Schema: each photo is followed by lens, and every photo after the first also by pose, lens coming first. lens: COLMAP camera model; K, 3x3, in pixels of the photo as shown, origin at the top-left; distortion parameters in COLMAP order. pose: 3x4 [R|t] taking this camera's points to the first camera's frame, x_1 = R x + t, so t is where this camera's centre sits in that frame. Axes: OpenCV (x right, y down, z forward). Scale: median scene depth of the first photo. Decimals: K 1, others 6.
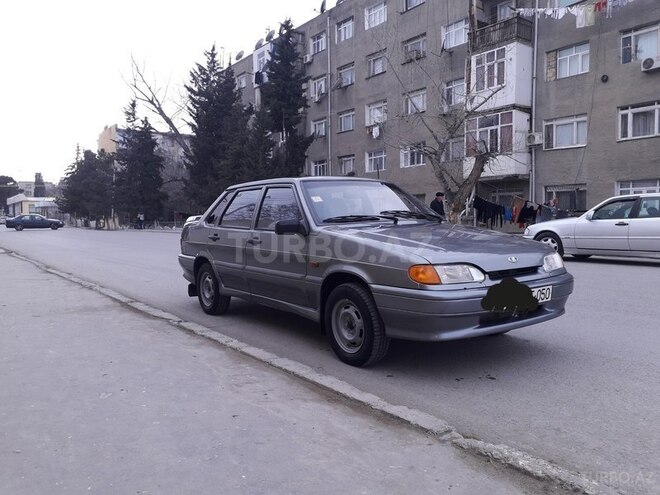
lens RADIAL K [[526.1, 0, 328.4], [0, 526.1, 246.6], [0, 0, 1]] dist [-0.000292, -0.000303]
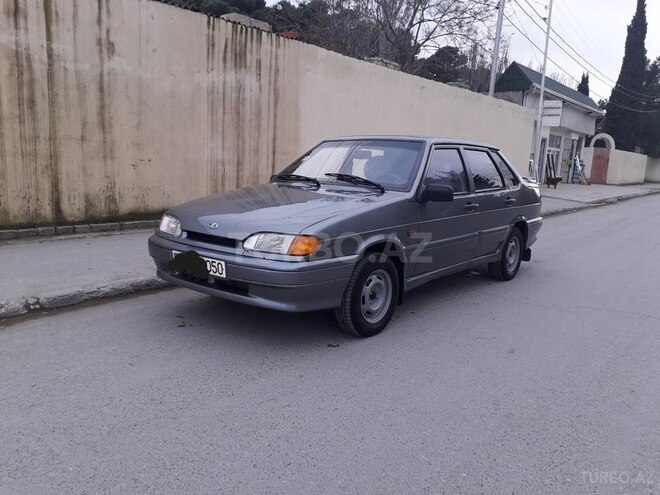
lens RADIAL K [[526.1, 0, 327.9], [0, 526.1, 246.9], [0, 0, 1]] dist [-0.000292, -0.000303]
pose [[0.269618, 0.182539, -0.945508, 1.421608], [-0.082172, 0.982649, 0.166278, -0.125071], [0.959455, 0.032863, 0.279939, 0.980240]]
